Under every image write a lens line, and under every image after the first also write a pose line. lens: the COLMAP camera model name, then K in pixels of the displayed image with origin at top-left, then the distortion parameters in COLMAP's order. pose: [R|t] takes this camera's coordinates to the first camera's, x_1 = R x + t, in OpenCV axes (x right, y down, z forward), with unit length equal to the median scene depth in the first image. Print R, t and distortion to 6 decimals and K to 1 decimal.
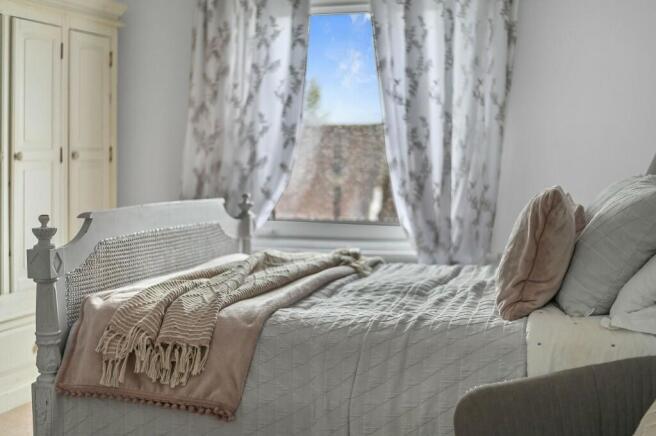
lens RADIAL K [[984.6, 0, 328.0], [0, 984.6, 218.0], [0, 0, 1]] dist [-0.030084, -0.138167]
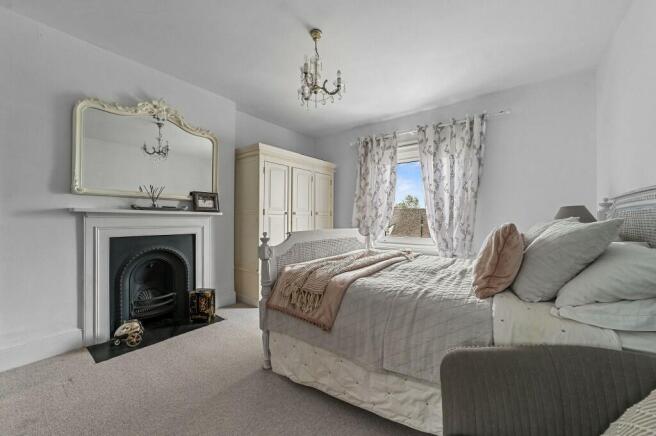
lens RADIAL K [[259.1, 0, 328.0], [0, 259.1, 221.9], [0, 0, 1]] dist [-0.001262, 0.000307]
pose [[0.940798, 0.006937, -0.338898, 0.069745], [-0.023763, 0.998681, -0.045525, -0.003229], [0.338135, 0.050883, 0.939721, 0.385928]]
